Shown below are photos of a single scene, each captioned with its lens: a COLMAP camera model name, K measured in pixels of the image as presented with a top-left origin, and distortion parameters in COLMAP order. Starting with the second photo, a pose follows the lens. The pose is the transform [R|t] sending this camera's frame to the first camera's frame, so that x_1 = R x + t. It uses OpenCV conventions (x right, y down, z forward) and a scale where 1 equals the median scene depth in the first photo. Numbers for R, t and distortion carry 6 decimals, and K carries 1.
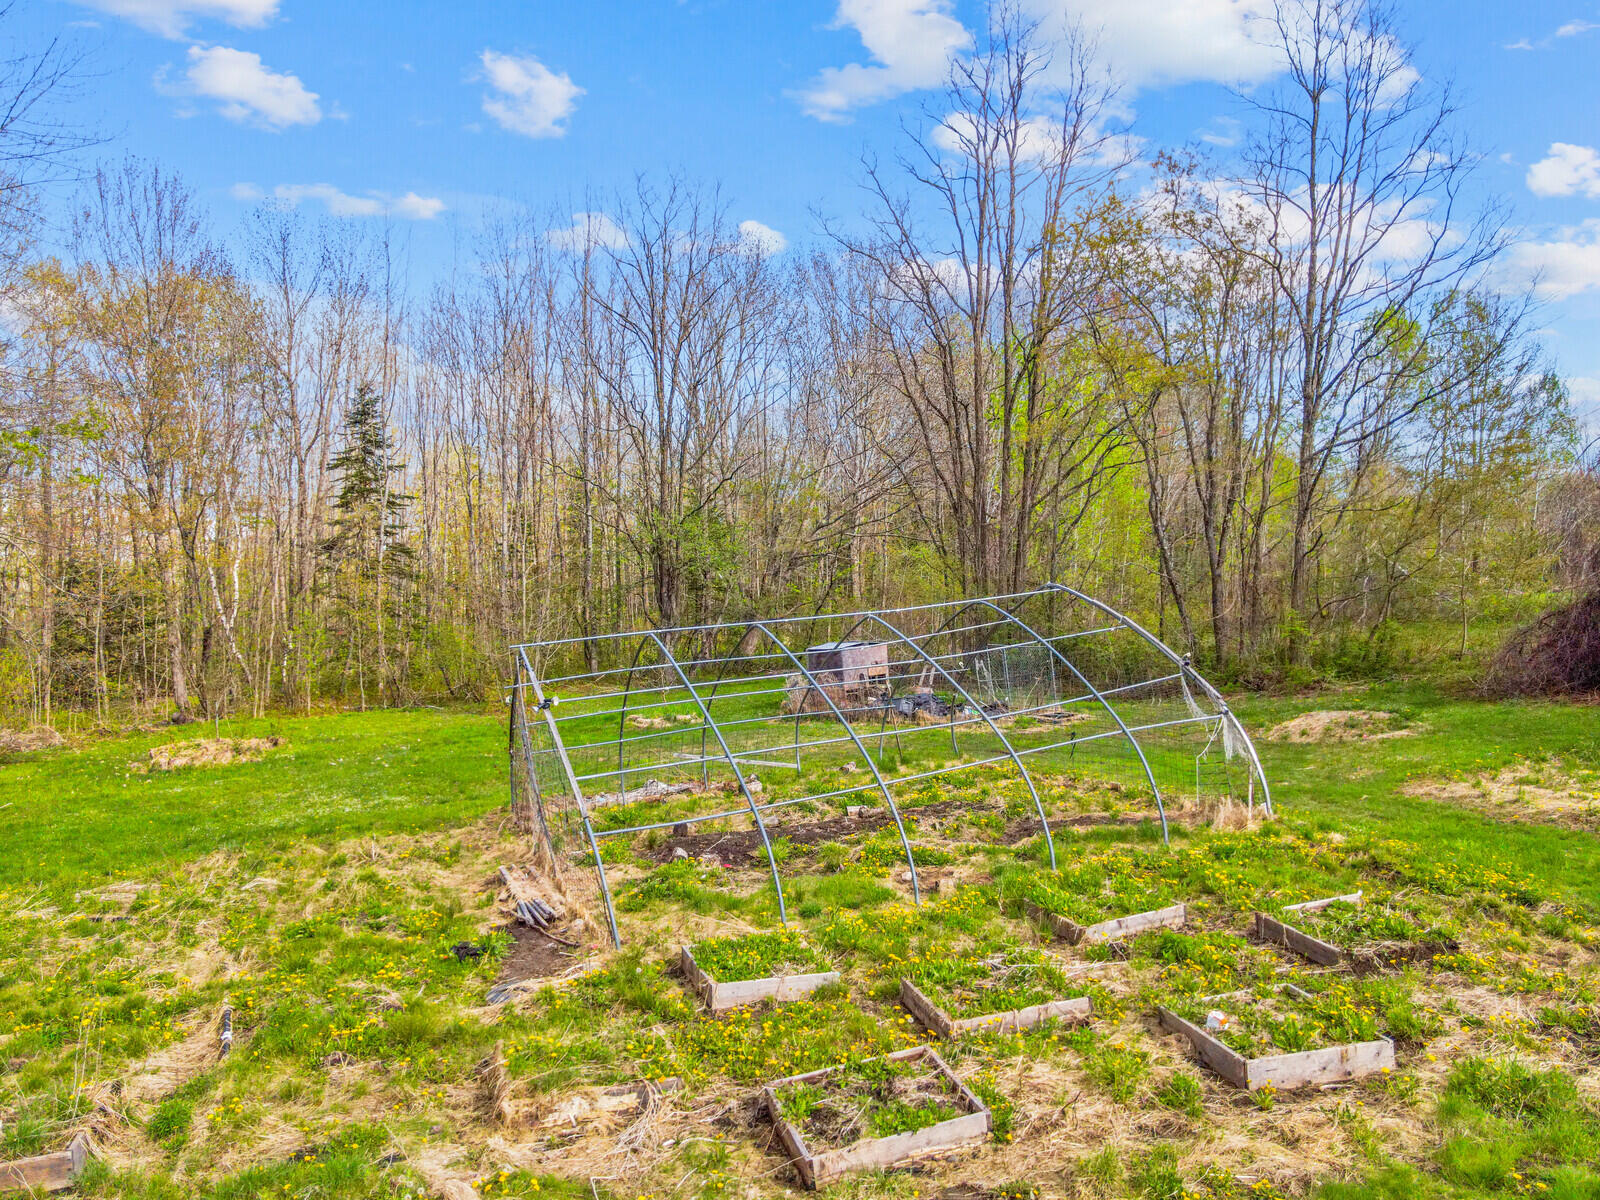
lens RADIAL K [[1118.6, 0, 800.8], [0, 1118.6, 600.1], [0, 0, 1]] dist [-0.000024, -0.000011]
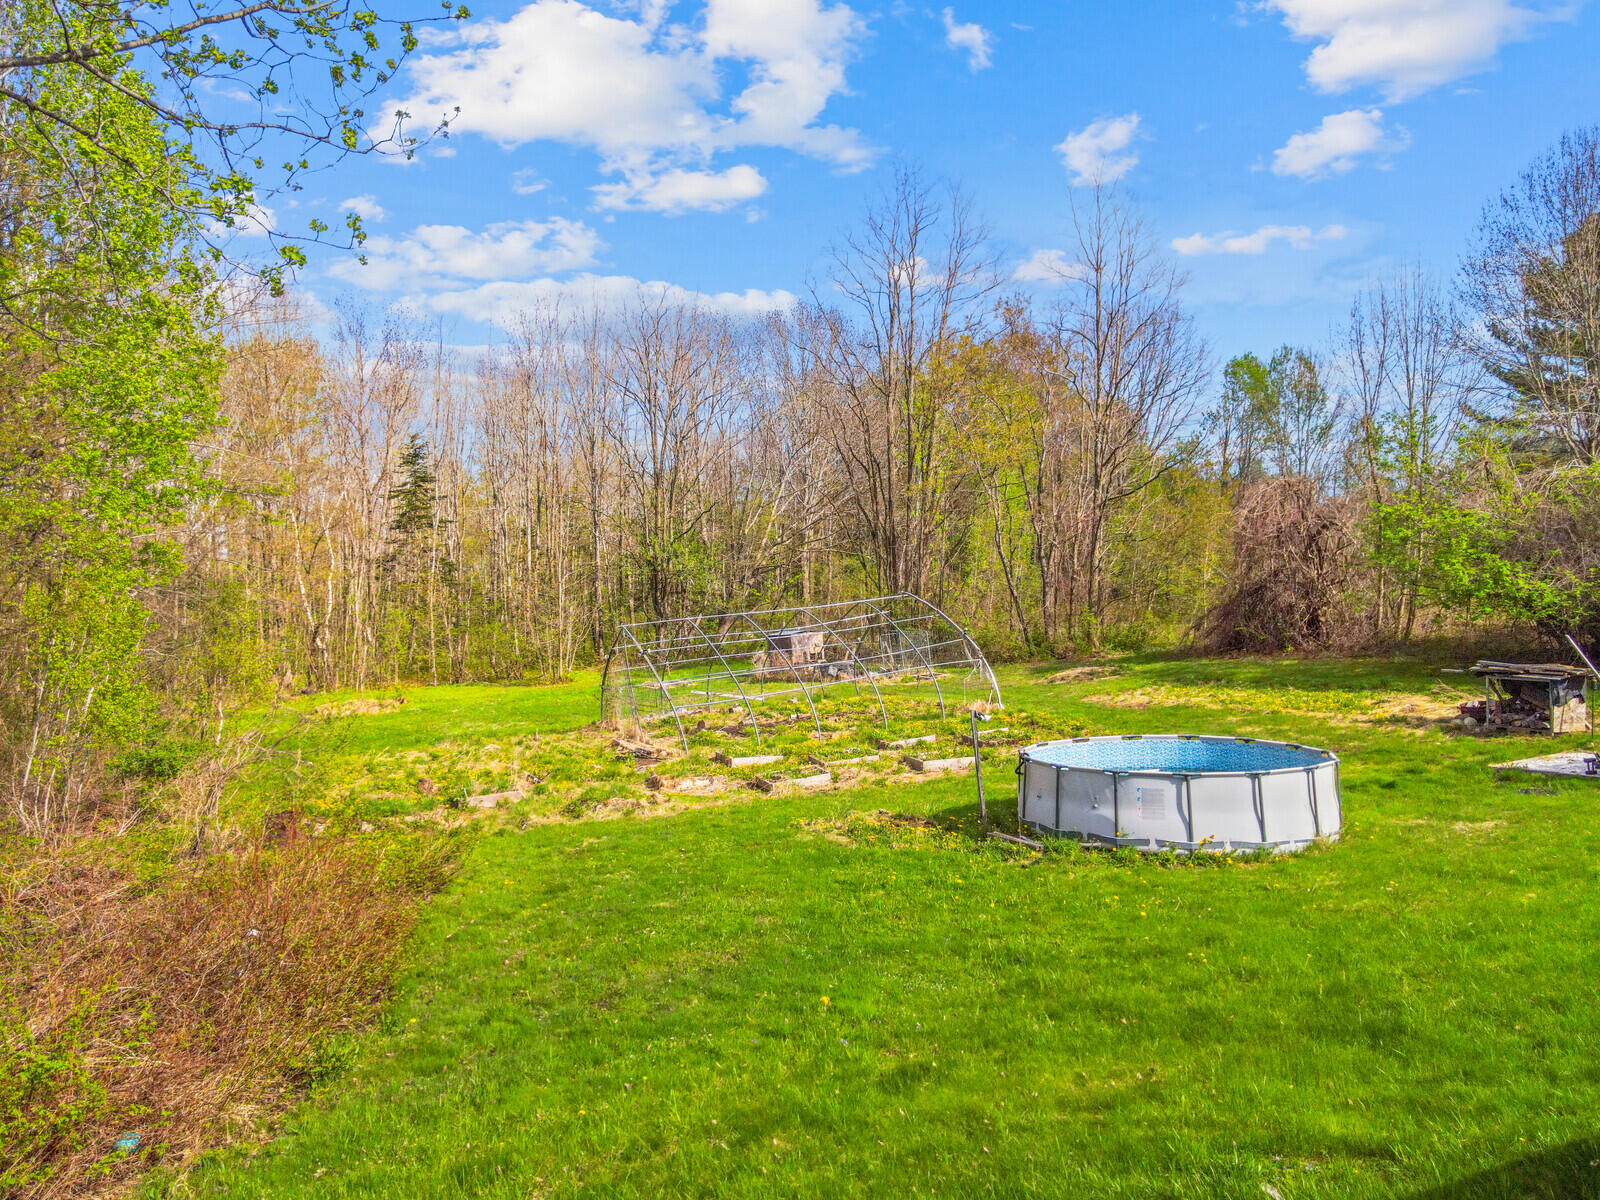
lens RADIAL K [[1118.6, 0, 802.3], [0, 1118.6, 599.4], [0, 0, 1]] dist [-0.000024, -0.000011]
pose [[0.999230, -0.006555, 0.038677, -0.003932], [0.006594, 0.999978, -0.000888, -0.000841], [-0.038670, 0.001143, 0.999251, -0.376926]]
